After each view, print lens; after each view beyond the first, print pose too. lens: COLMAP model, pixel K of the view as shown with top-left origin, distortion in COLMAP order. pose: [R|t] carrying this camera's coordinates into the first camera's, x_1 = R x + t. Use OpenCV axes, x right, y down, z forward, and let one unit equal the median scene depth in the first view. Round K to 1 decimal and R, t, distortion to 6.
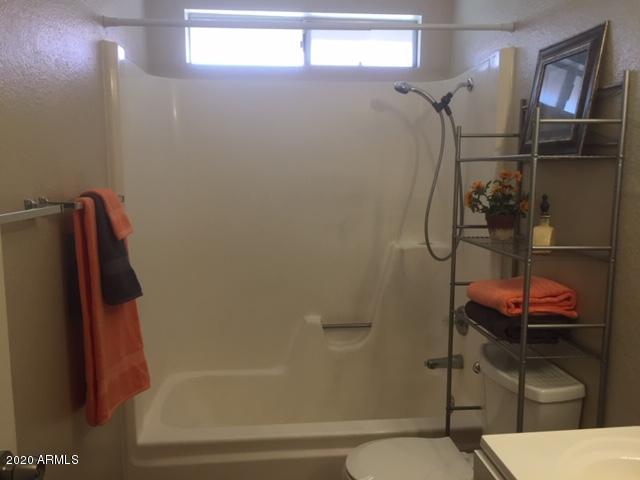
lens RADIAL K [[538.3, 0, 320.0], [0, 538.3, 240.0], [0, 0, 1]] dist [0.061396, -0.104485]
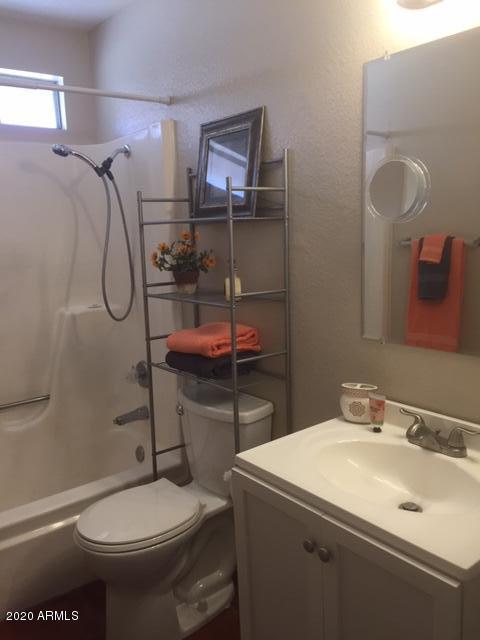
lens RADIAL K [[538.3, 0, 240.0], [0, 538.3, 320.0], [0, 0, 1]] dist [0.061396, -0.104485]
pose [[0.839967, -0.115117, 0.530287, -0.173102], [0.100306, 0.993337, 0.056753, 0.001061], [-0.533287, 0.005520, 0.845917, -0.004099]]
